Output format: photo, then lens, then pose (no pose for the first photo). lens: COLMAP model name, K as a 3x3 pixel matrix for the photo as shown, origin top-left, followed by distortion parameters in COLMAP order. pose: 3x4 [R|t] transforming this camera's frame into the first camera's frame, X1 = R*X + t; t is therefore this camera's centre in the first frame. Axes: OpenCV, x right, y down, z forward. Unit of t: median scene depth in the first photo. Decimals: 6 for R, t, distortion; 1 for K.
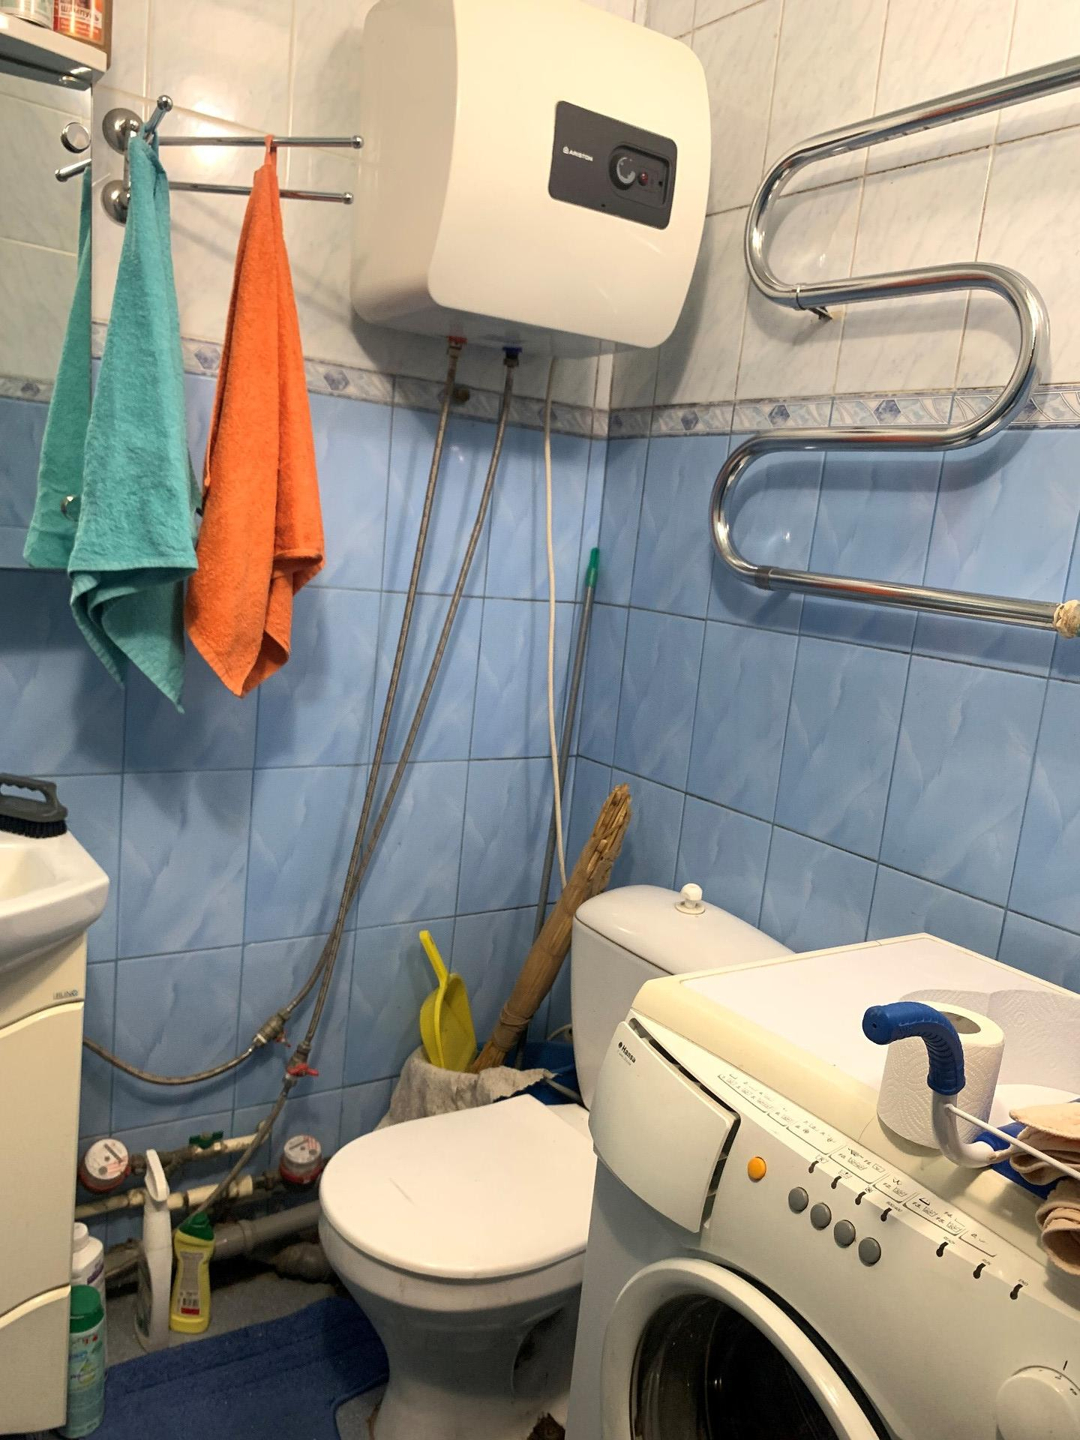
lens RADIAL K [[1103.6, 0, 541.0], [0, 1103.6, 717.4], [0, 0, 1]] dist [-0.000184, 0.009791]
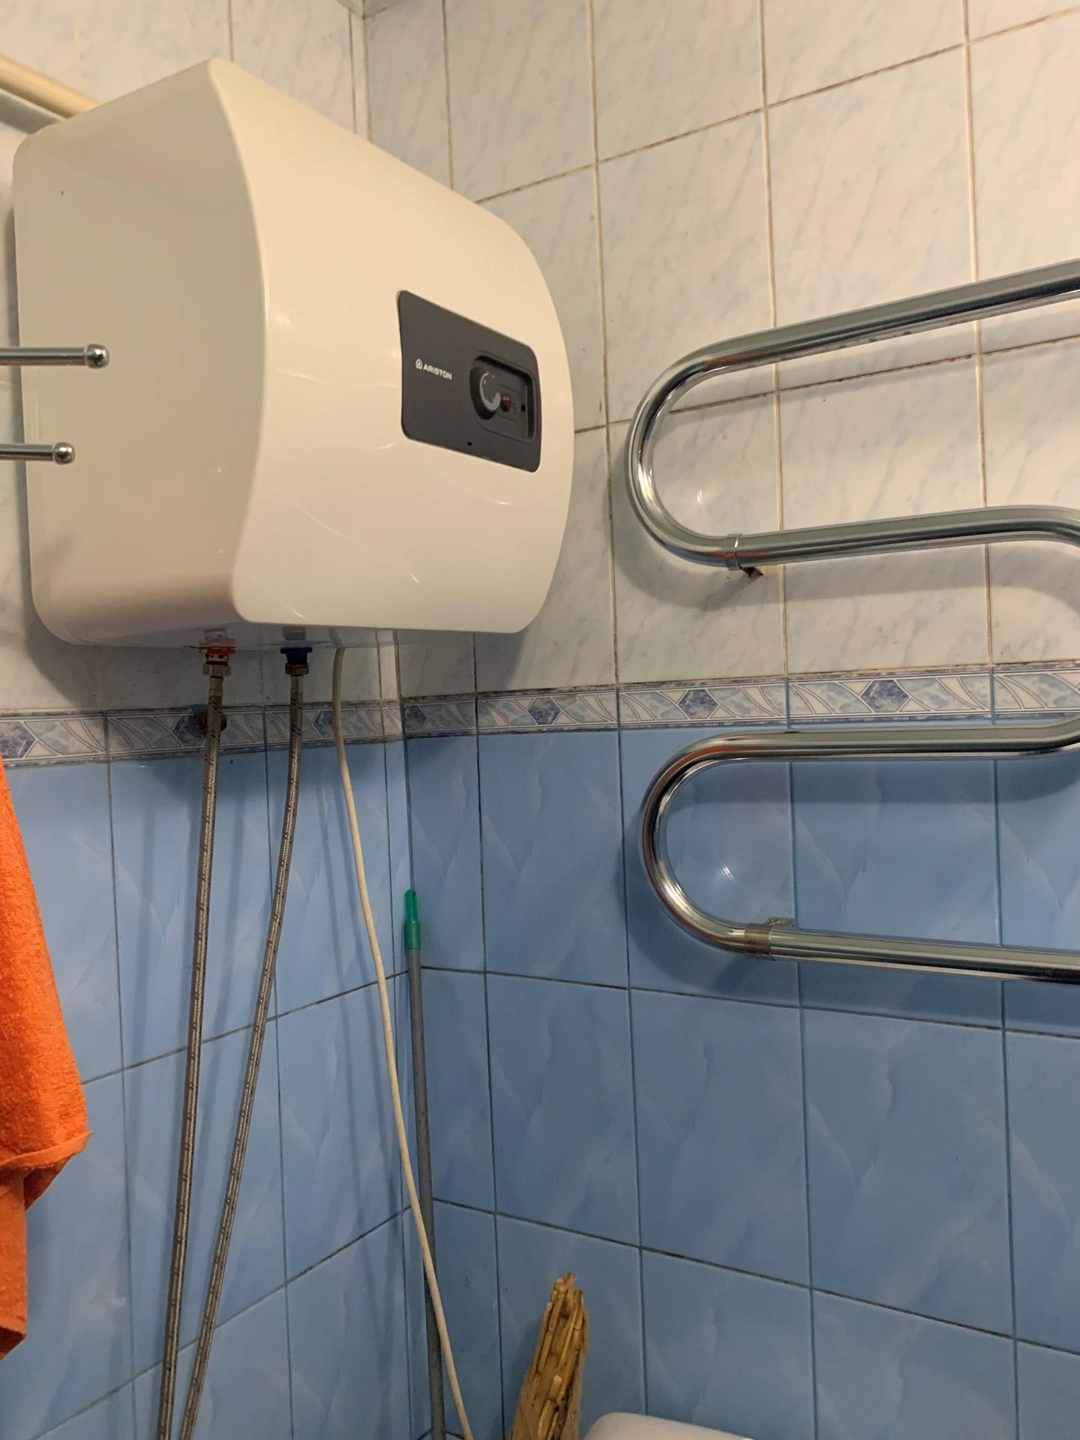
lens RADIAL K [[1077.3, 0, 540.7], [0, 1077.3, 710.7], [0, 0, 1]] dist [0.111148, -0.265812]
pose [[0.908583, -0.135539, 0.395103, -0.157882], [0.194250, 0.974491, -0.112403, -0.205579], [-0.369789, 0.178876, 0.911734, 0.383972]]
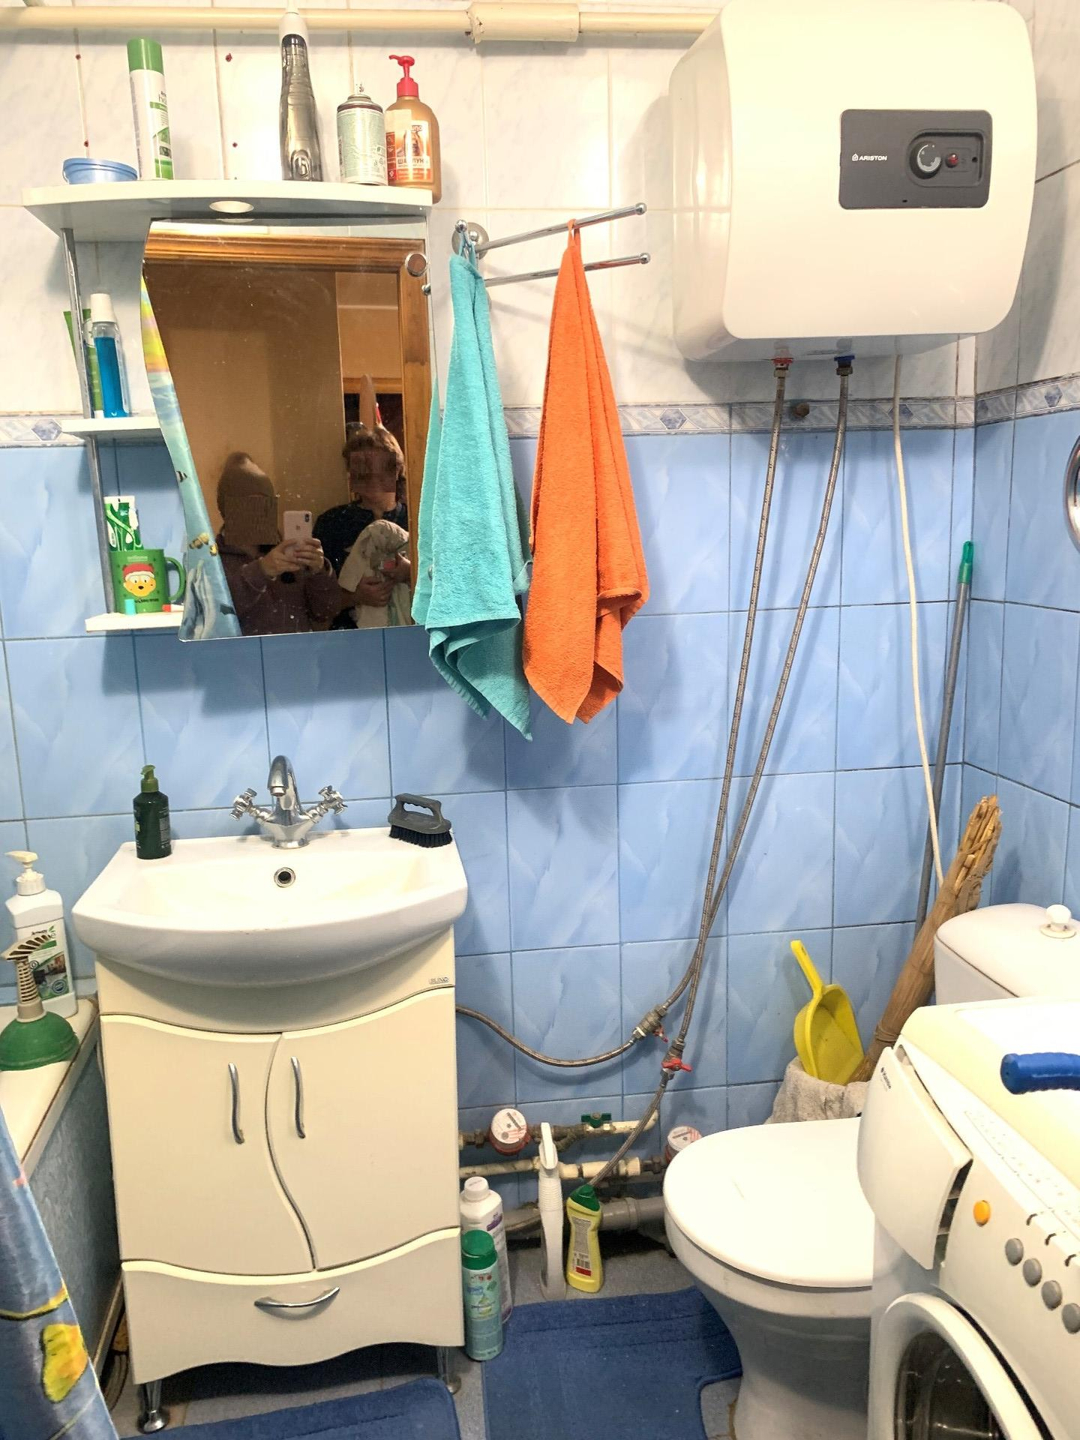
lens RADIAL K [[1099.3, 0, 541.3], [0, 1099.3, 715.3], [0, 0, 1]] dist [0.049617, -0.069440]
pose [[0.896805, -0.041542, -0.440472, 0.159601], [0.042994, 0.999053, -0.006686, -0.018478], [0.440332, -0.012941, 0.897742, -0.016230]]
